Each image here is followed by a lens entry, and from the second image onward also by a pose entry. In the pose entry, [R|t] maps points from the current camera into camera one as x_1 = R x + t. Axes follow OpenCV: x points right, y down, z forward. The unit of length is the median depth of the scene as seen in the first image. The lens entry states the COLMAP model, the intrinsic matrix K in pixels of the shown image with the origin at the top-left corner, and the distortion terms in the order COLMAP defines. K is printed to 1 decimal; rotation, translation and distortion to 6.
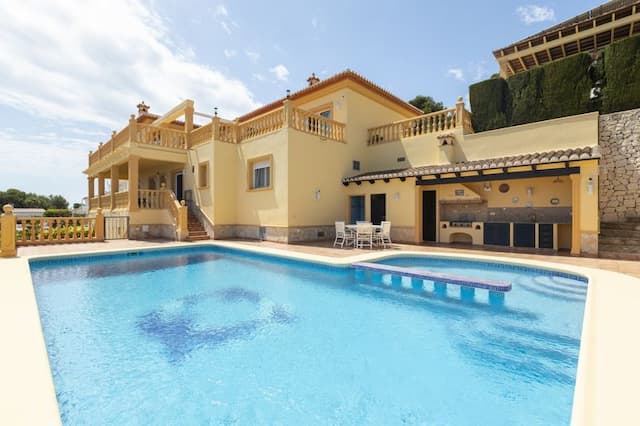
lens RADIAL K [[289.8, 0, 320.7], [0, 289.8, 211.1], [0, 0, 1]] dist [0.000020, 0.000010]
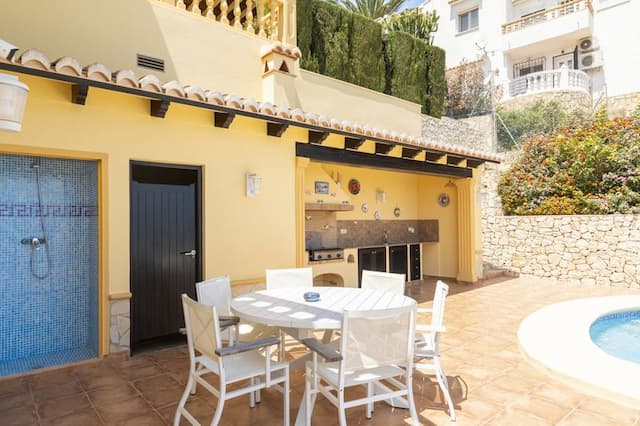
lens RADIAL K [[385.5, 0, 316.8], [0, 385.5, 218.3], [0, 0, 1]] dist [0.001352, -0.003100]
pose [[0.117572, 0.011874, 0.992993, -0.135403], [0.004872, 0.999910, -0.012533, -0.006869], [-0.993052, 0.006312, 0.117504, 0.952021]]
